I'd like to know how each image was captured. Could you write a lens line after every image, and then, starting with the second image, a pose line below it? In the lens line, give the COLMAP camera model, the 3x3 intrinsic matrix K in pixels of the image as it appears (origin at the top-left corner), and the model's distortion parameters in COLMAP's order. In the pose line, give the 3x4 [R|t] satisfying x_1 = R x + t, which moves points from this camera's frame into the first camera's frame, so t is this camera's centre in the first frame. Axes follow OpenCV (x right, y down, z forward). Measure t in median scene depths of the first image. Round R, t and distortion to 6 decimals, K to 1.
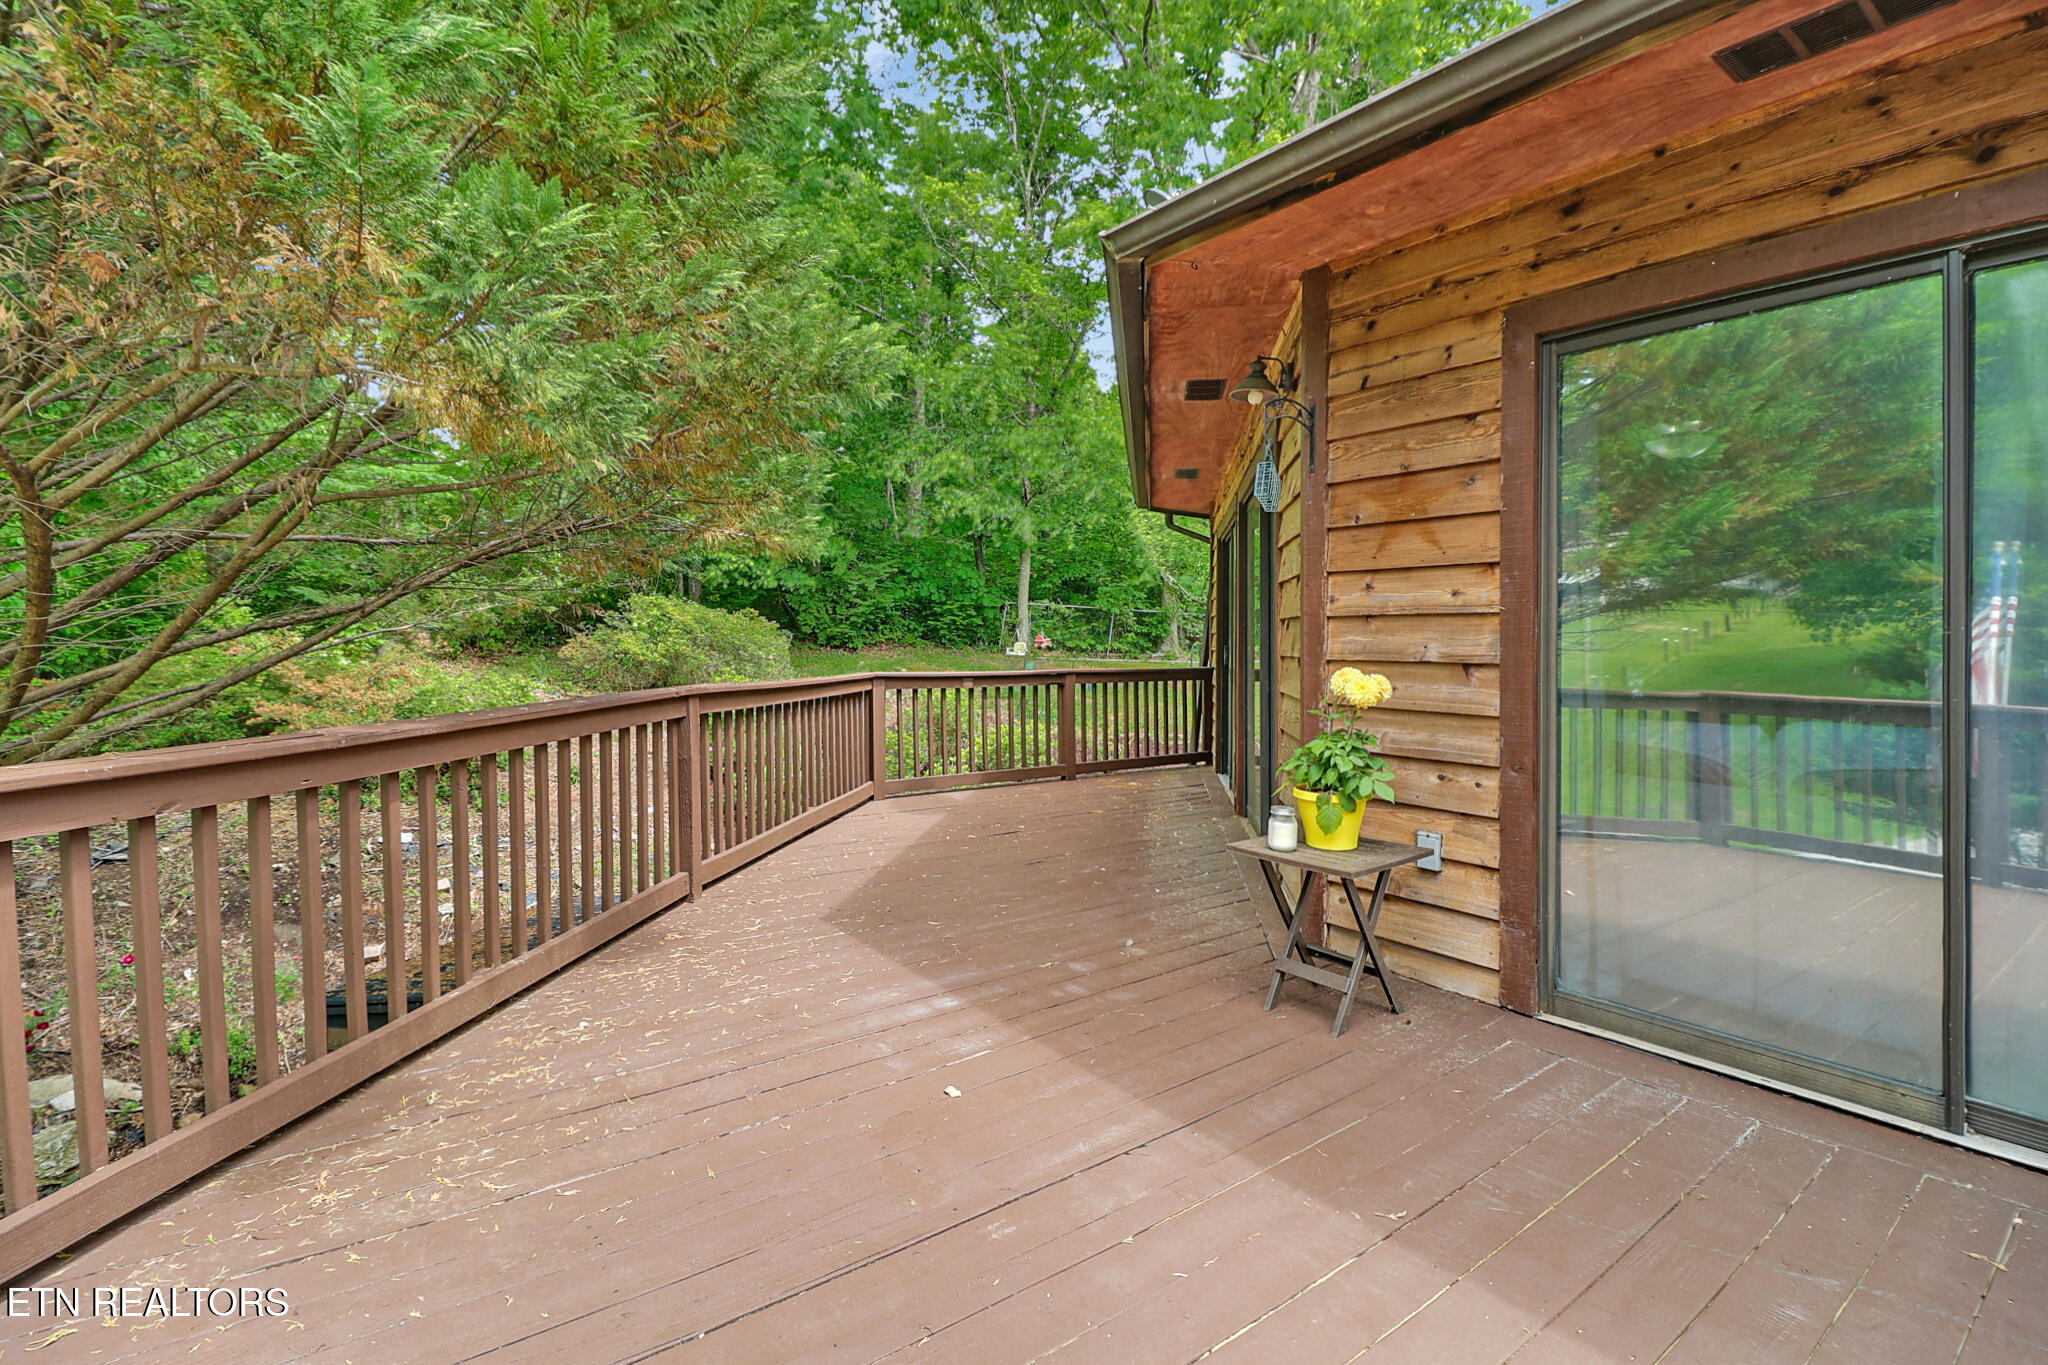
lens RADIAL K [[938.1, 0, 1024.0], [0, 938.1, 682.5], [0, 0, 1]] dist [-0.003338, -0.009212]
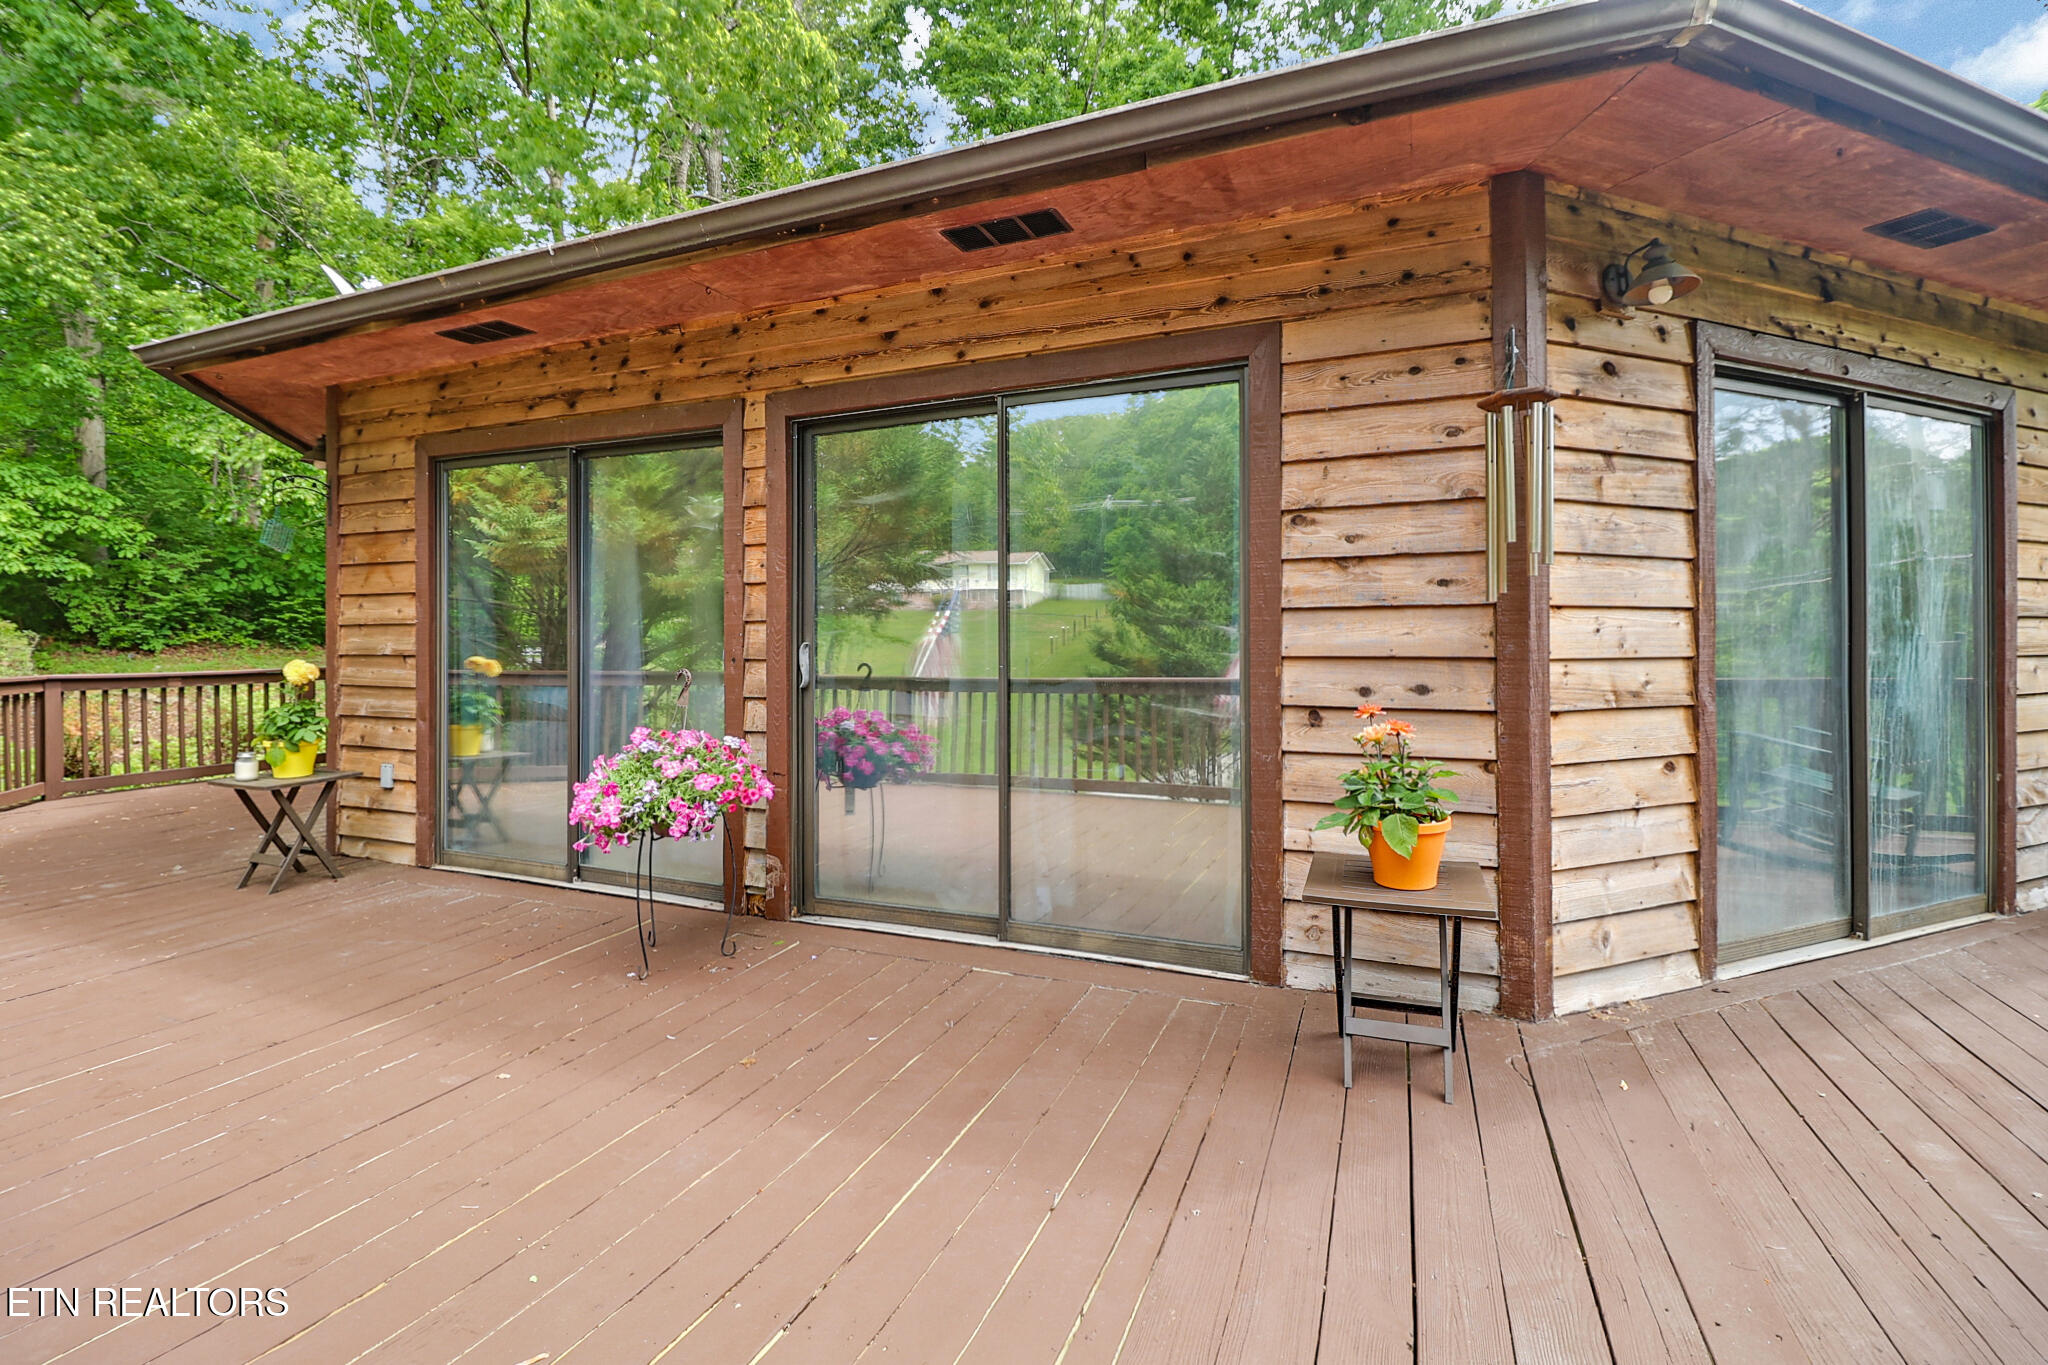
lens RADIAL K [[941.4, 0, 1005.7], [0, 941.4, 649.1], [0, 0, 1]] dist [0.001069, -0.012931]
pose [[0.870910, -0.016406, 0.491168, 0.536936], [0.031088, 0.999280, -0.021745, 0.033090], [-0.490458, 0.034208, 0.870793, -0.825785]]
